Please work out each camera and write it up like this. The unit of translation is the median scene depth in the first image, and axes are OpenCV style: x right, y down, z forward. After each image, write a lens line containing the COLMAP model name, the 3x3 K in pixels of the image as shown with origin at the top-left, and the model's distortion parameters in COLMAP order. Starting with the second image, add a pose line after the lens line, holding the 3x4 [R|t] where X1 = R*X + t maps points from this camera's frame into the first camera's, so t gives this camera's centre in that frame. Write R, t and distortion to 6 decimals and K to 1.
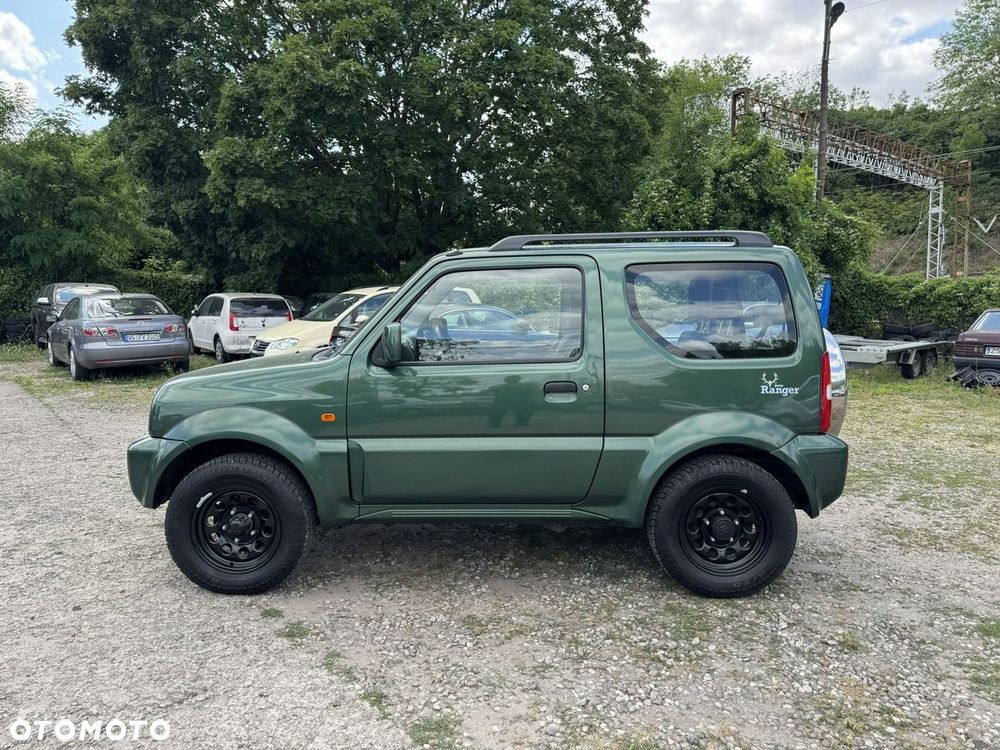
lens RADIAL K [[703.3, 0, 496.4], [0, 703.3, 378.2], [0, 0, 1]] dist [0.030593, -0.033320]
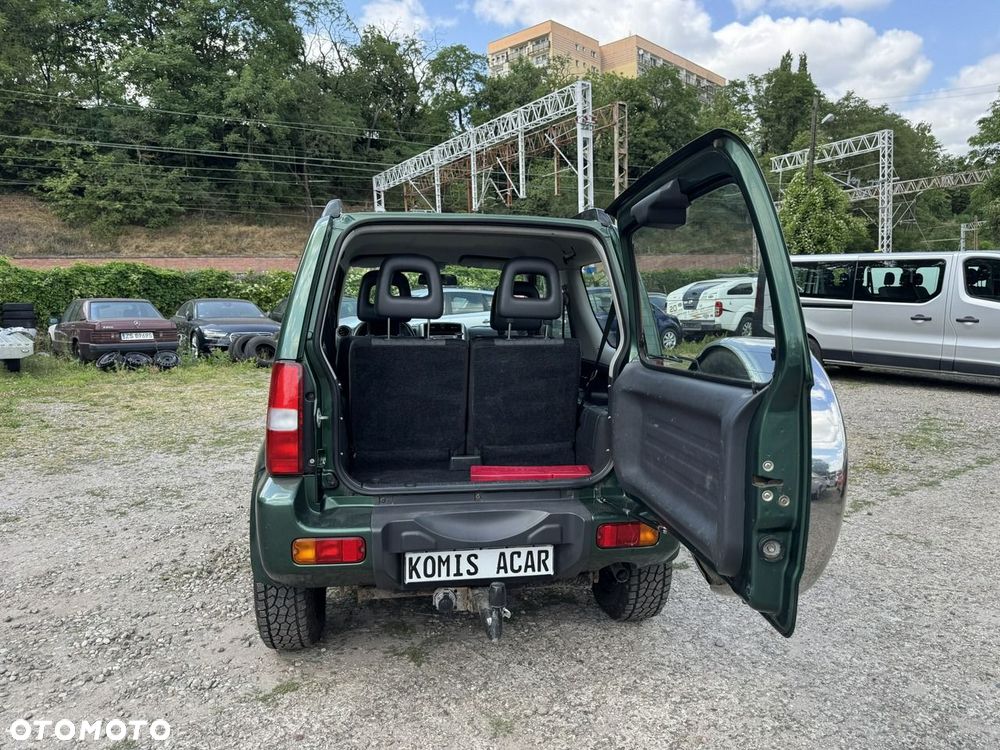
lens RADIAL K [[703.3, 0, 499.6], [0, 703.3, 384.8], [0, 0, 1]] dist [0.030593, -0.033320]
pose [[0.068026, -0.127775, 0.989467, -0.363015], [0.103820, 0.987287, 0.120356, -0.033133], [-0.992267, 0.094539, 0.080427, 0.294598]]
